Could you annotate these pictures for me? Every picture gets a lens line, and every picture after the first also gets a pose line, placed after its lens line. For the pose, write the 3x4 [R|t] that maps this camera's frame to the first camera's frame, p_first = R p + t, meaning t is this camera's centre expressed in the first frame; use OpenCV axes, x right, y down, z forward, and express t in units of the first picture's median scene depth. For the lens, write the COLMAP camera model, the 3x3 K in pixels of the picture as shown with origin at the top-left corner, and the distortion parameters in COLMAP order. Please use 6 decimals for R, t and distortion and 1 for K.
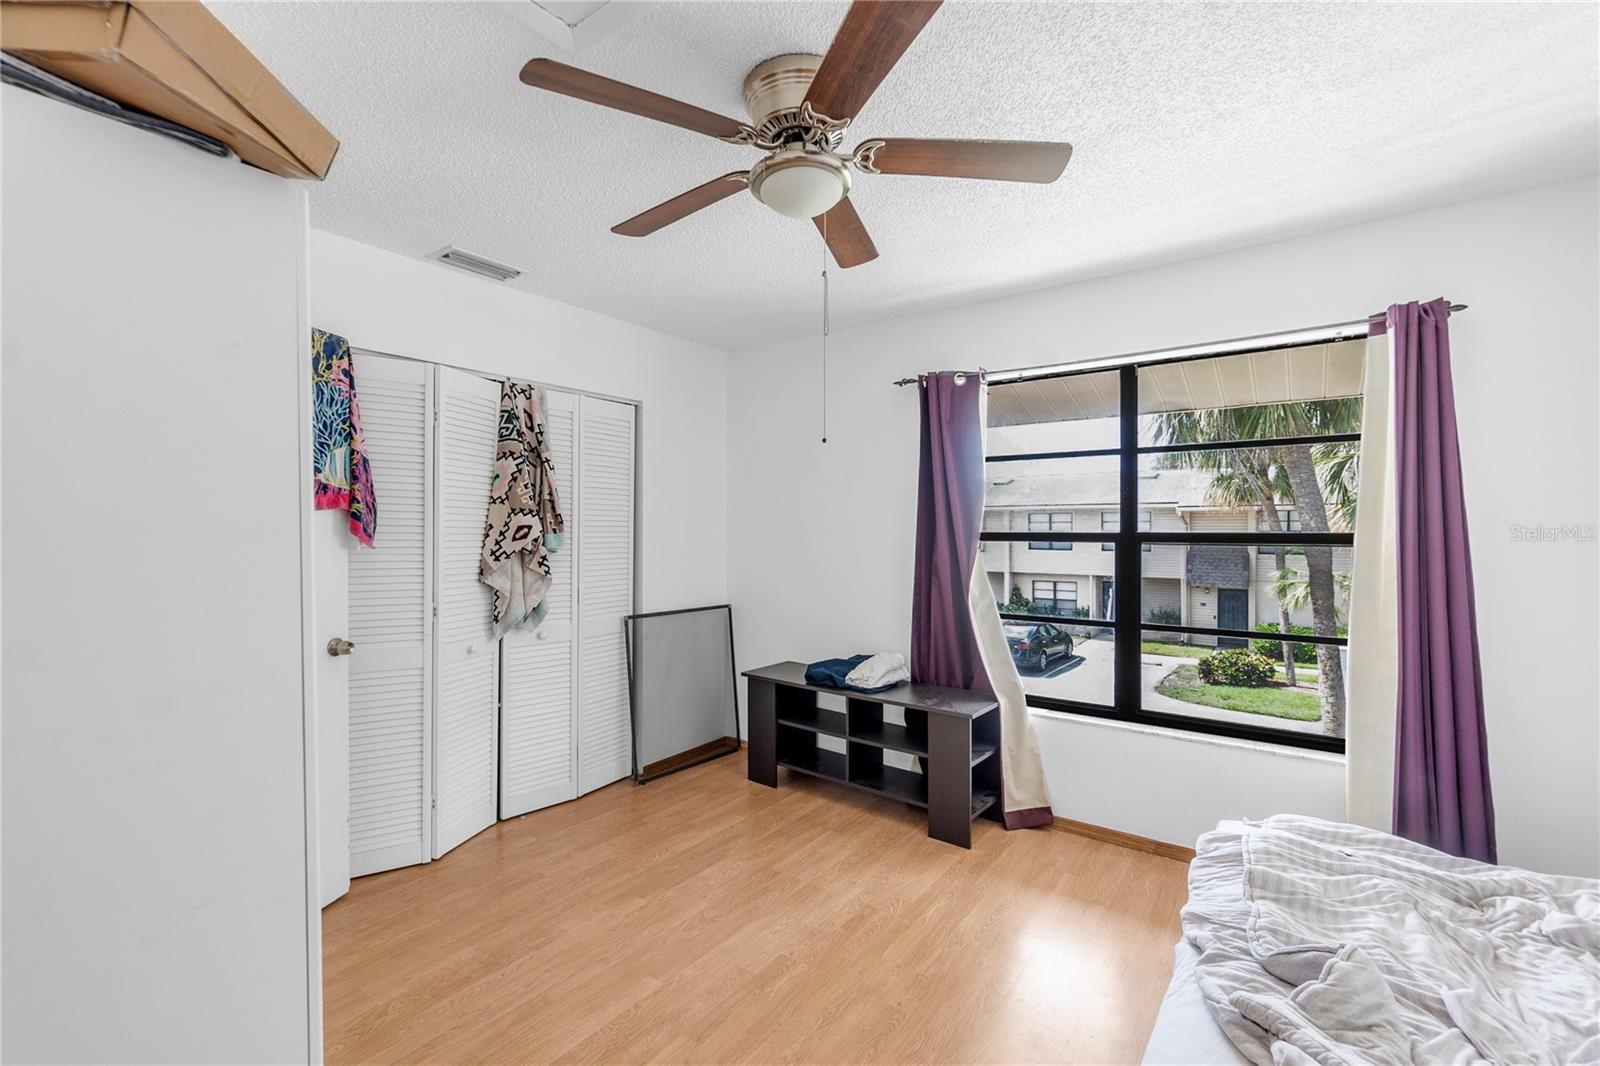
lens RADIAL K [[703.8, 0, 802.0], [0, 703.8, 529.7], [0, 0, 1]] dist [-0.000419, -0.000187]
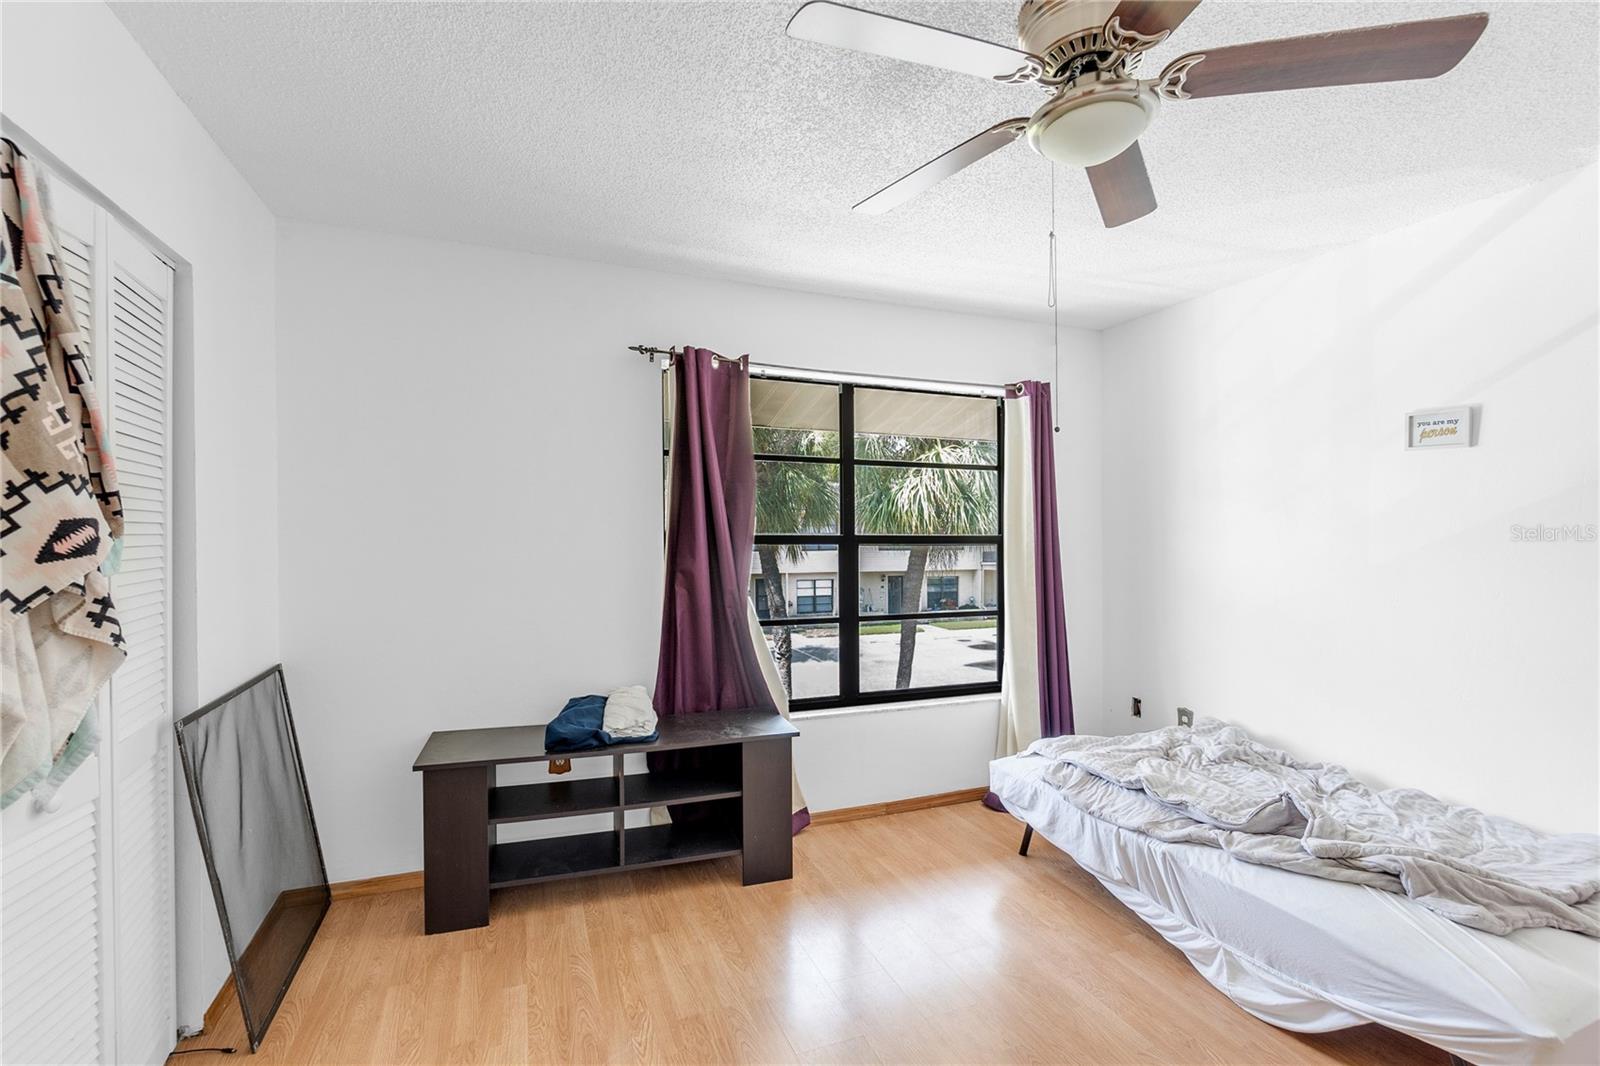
lens RADIAL K [[703.8, 0, 801.5], [0, 703.8, 538.3], [0, 0, 1]] dist [-0.000419, -0.000187]
pose [[0.530802, -0.005443, 0.847478, -0.504615], [-0.001514, 0.999972, 0.007370, 0.000812], [-0.847494, -0.005195, 0.530779, 0.470583]]
